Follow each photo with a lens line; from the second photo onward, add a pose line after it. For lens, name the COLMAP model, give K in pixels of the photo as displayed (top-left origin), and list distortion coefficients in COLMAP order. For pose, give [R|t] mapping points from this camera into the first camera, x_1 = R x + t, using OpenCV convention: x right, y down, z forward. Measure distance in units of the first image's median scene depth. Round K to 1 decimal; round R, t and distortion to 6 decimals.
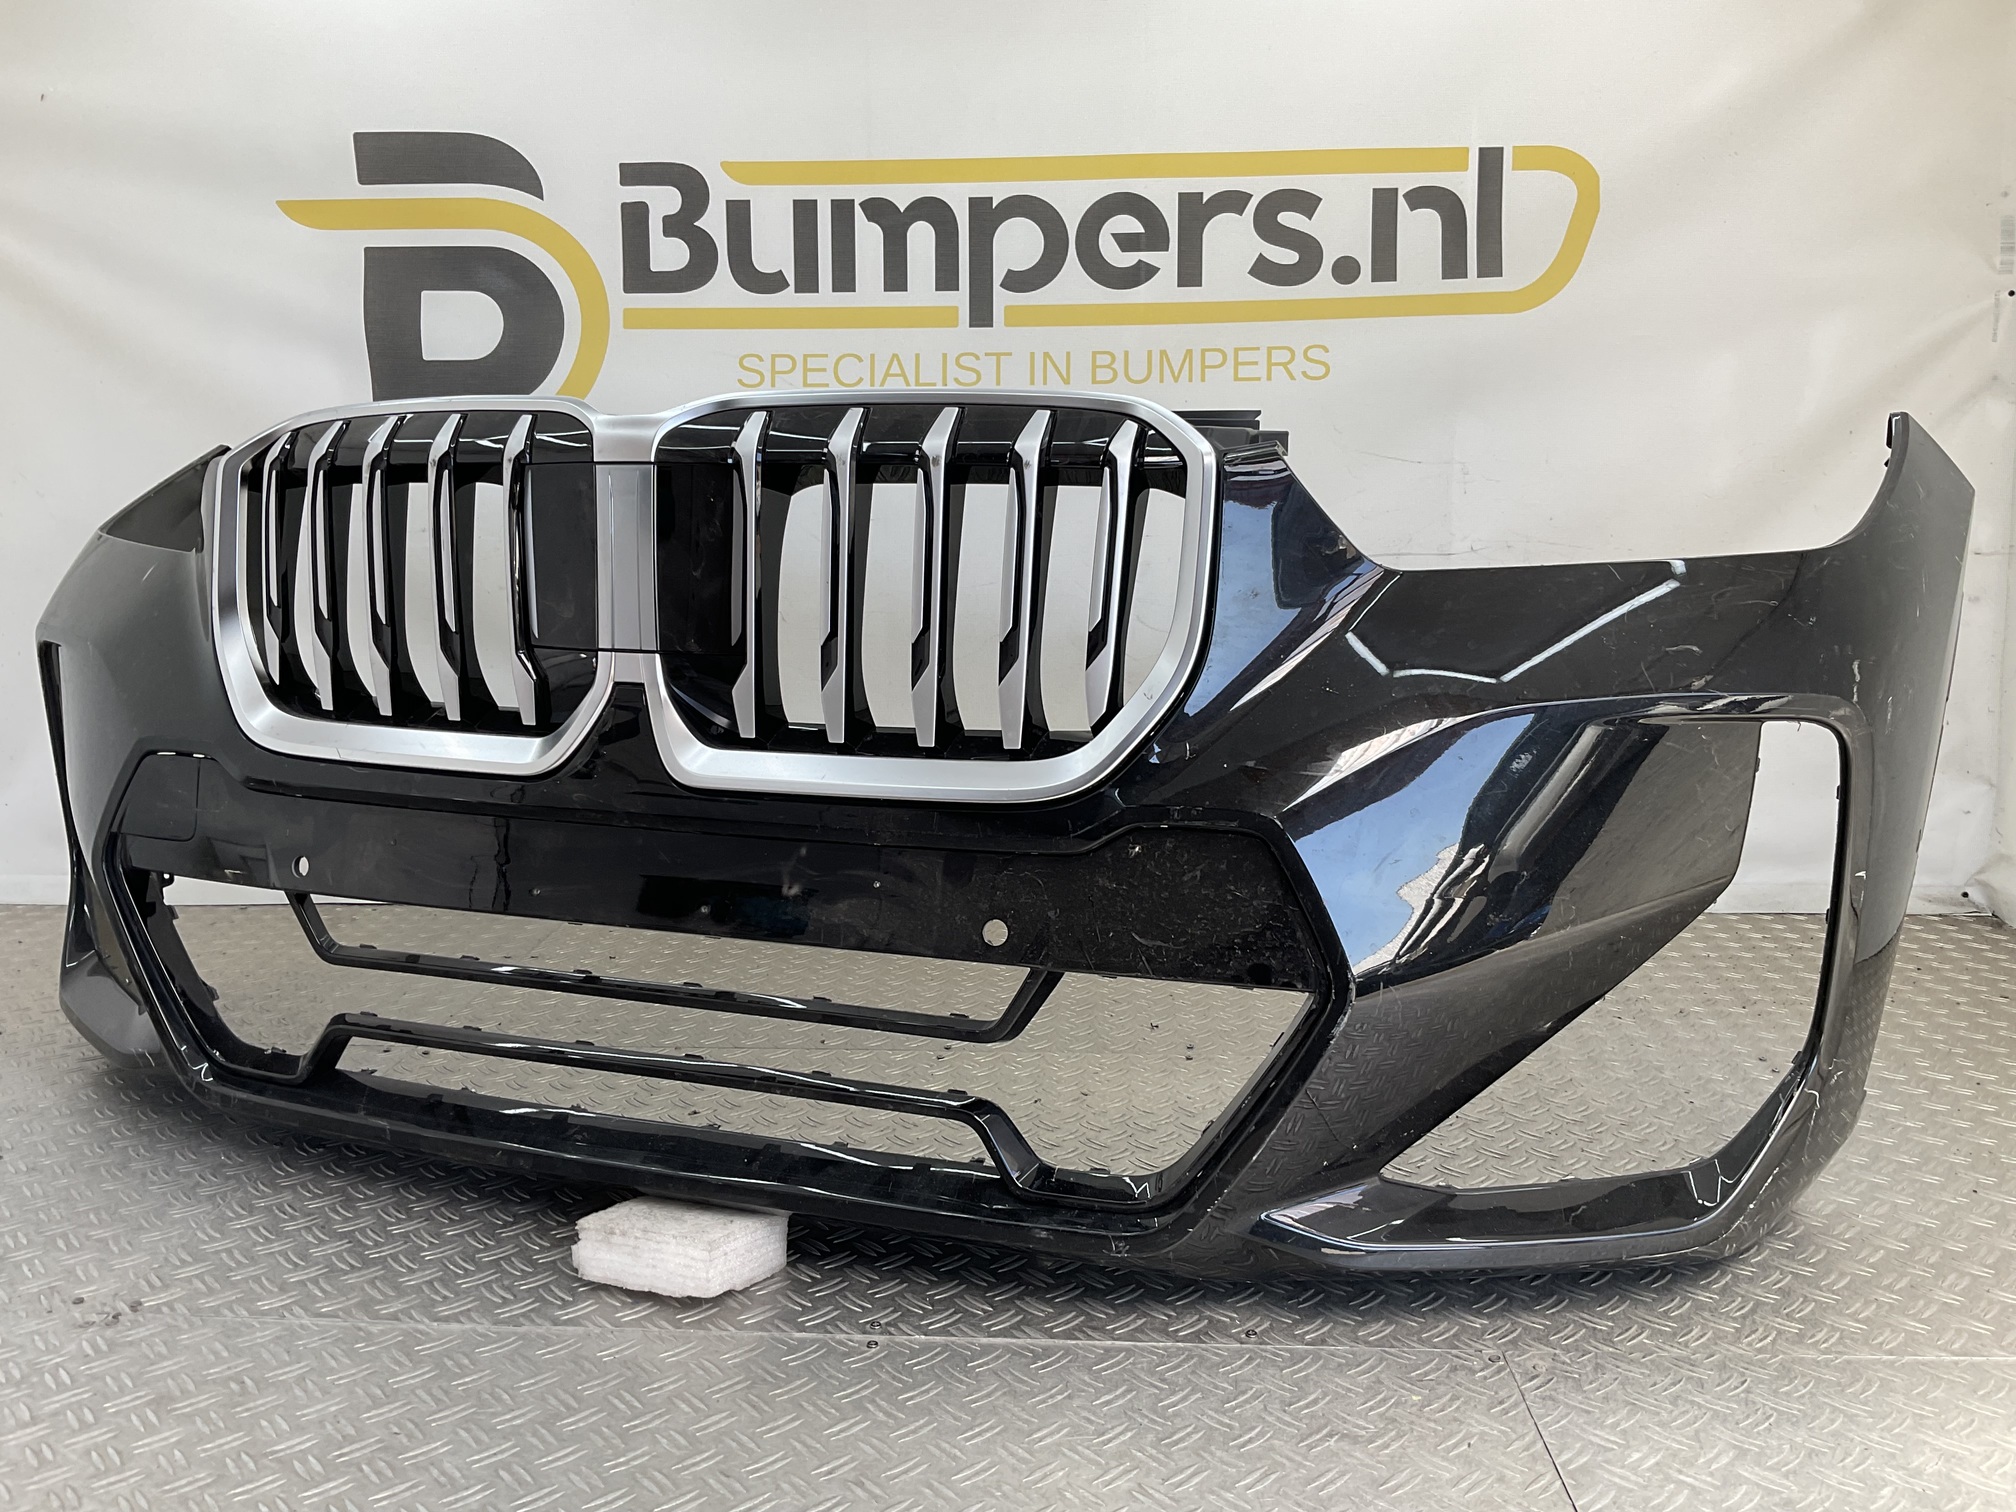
lens RADIAL K [[1675.4, 0, 1008.0], [0, 1675.4, 756.0], [0, 0, 1]] dist [0.114232, -0.240432]
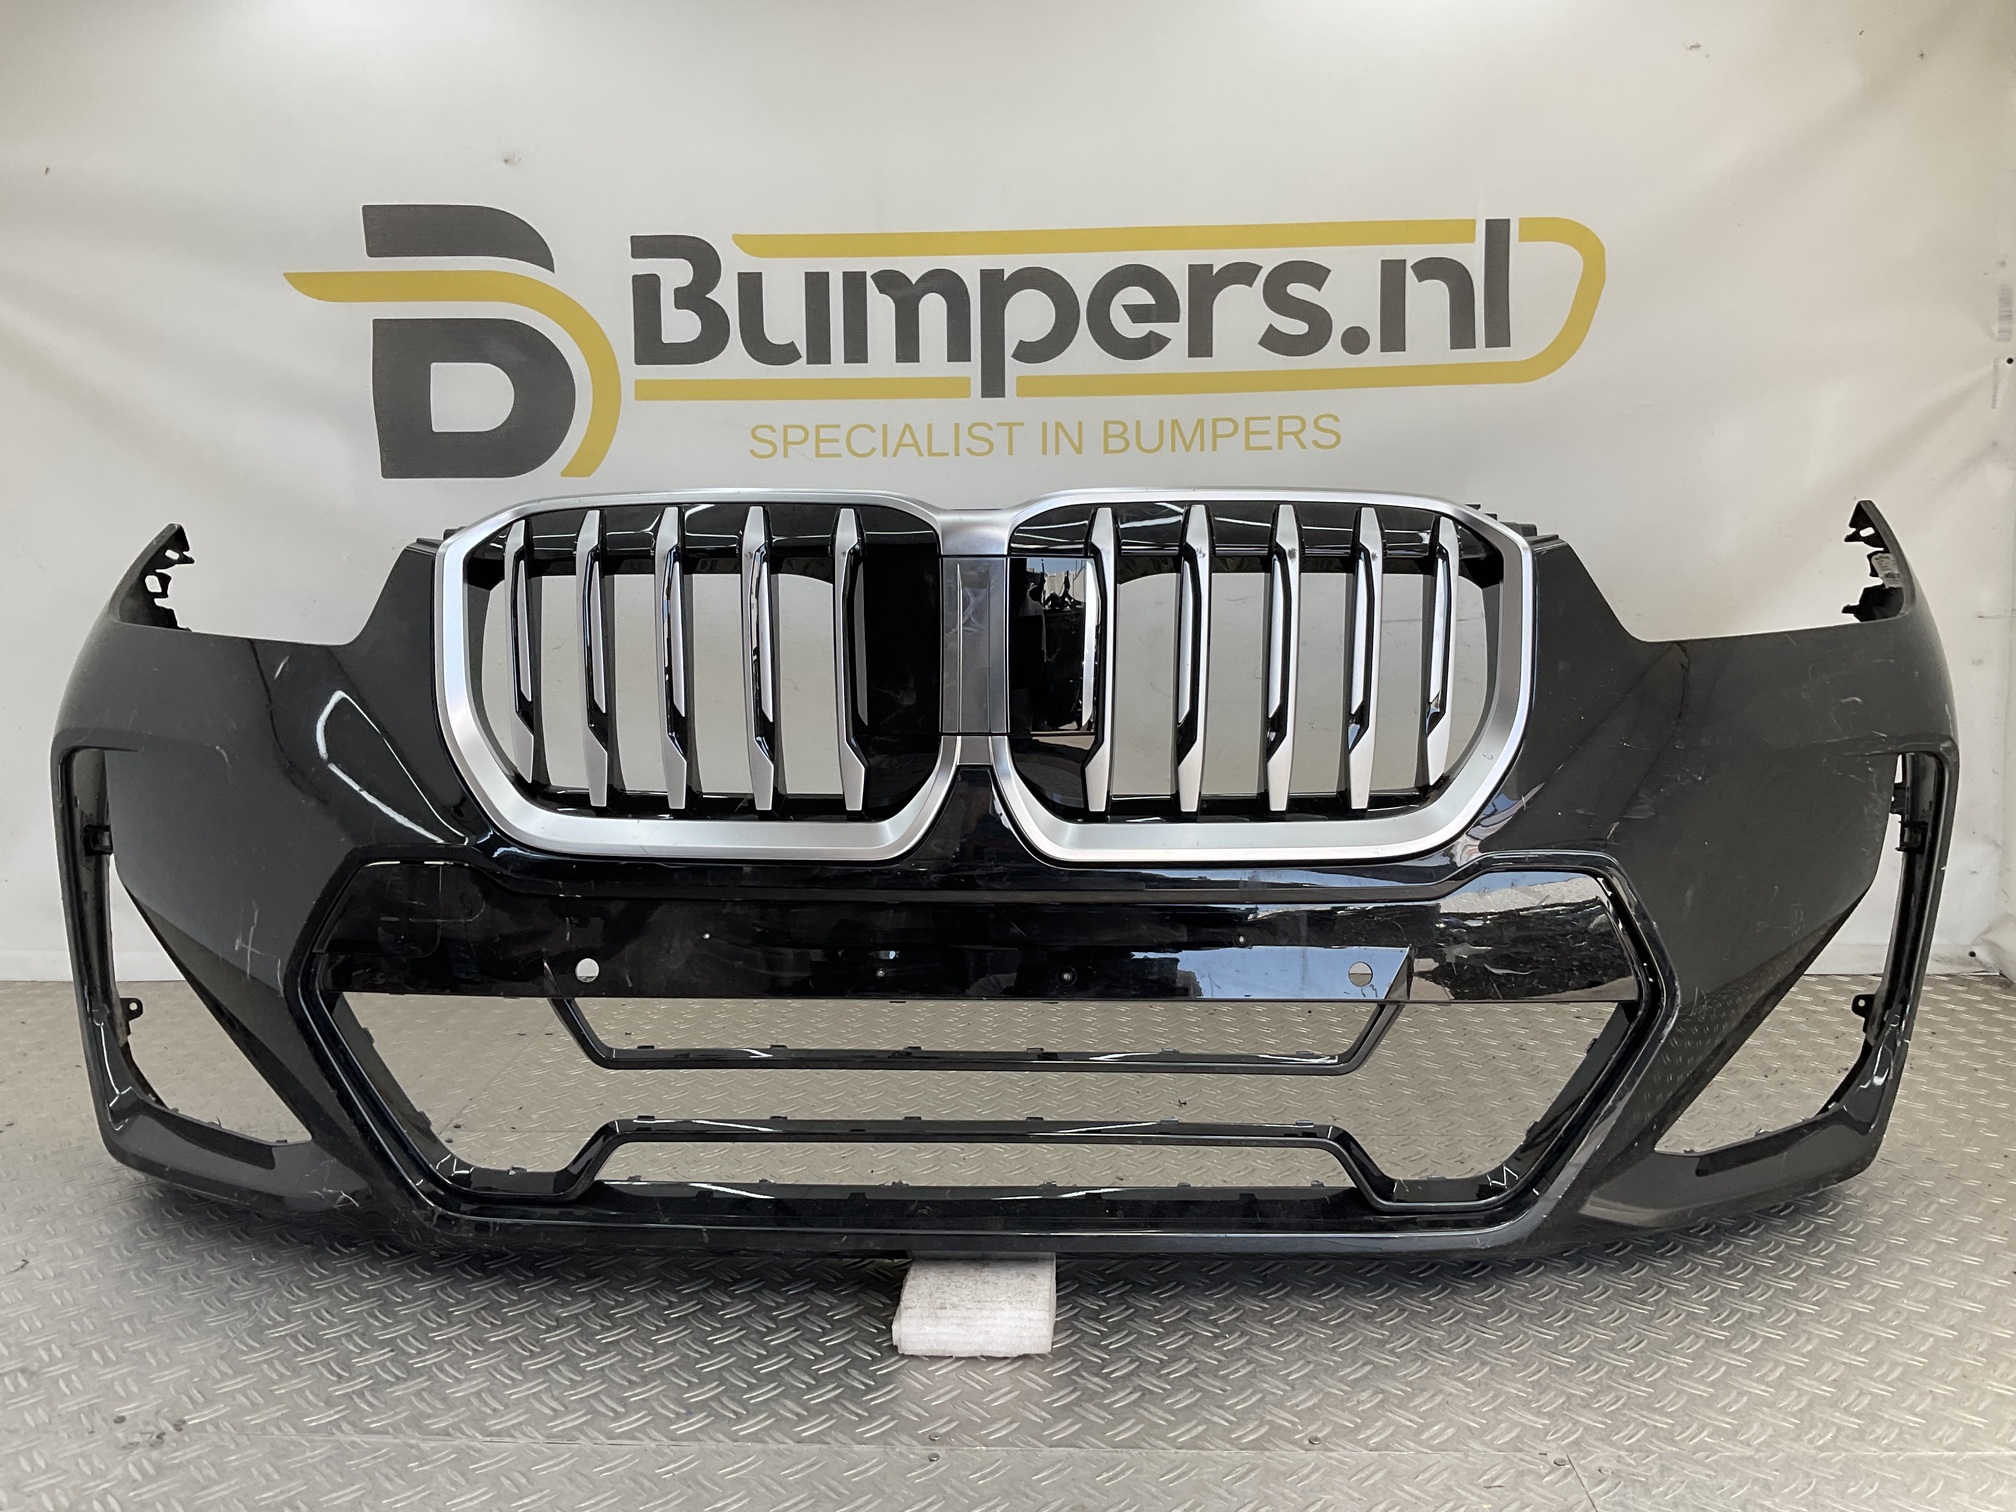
lens RADIAL K [[1675.4, 0, 1008.0], [0, 1675.4, 756.0], [0, 0, 1]] dist [0.114232, -0.240432]
pose [[0.999795, -0.007617, 0.018750, -0.028149], [0.007950, 0.999810, -0.017777, -0.023478], [-0.018611, 0.017922, 0.999666, 0.001335]]
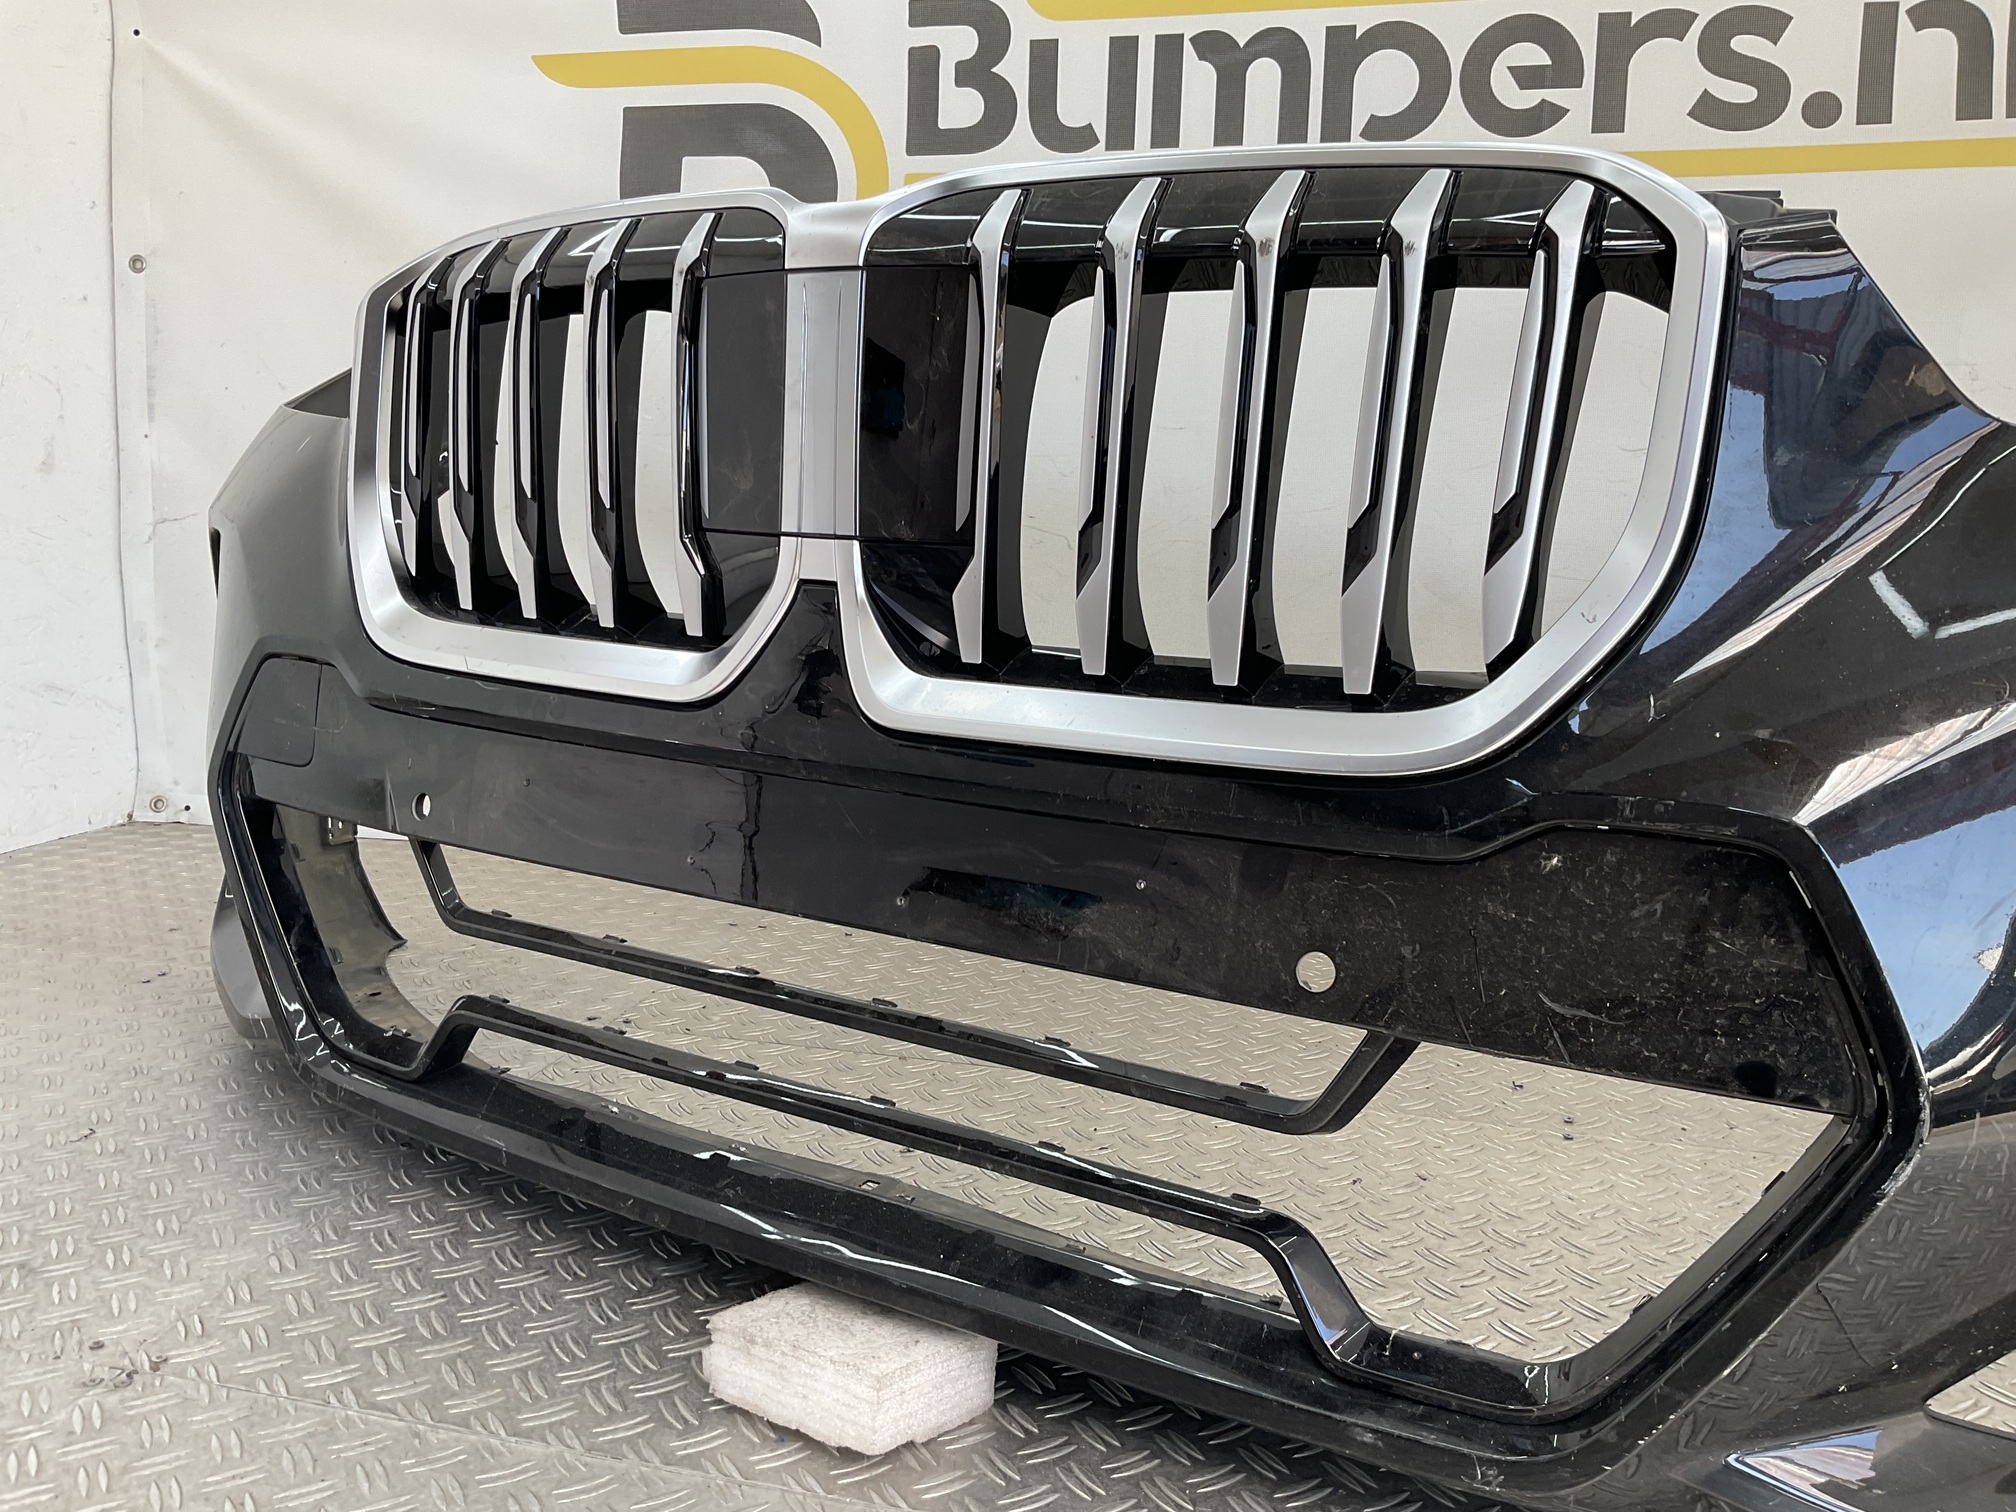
lens RADIAL K [[1675.8, 0, 999.8], [0, 1675.8, 748.7], [0, 0, 1]] dist [0.111677, -0.246843]
pose [[0.980684, 0.054050, -0.187982, -0.005232], [-0.051717, 0.998512, 0.017297, 0.007063], [0.188637, -0.007241, 0.982020, 0.178539]]
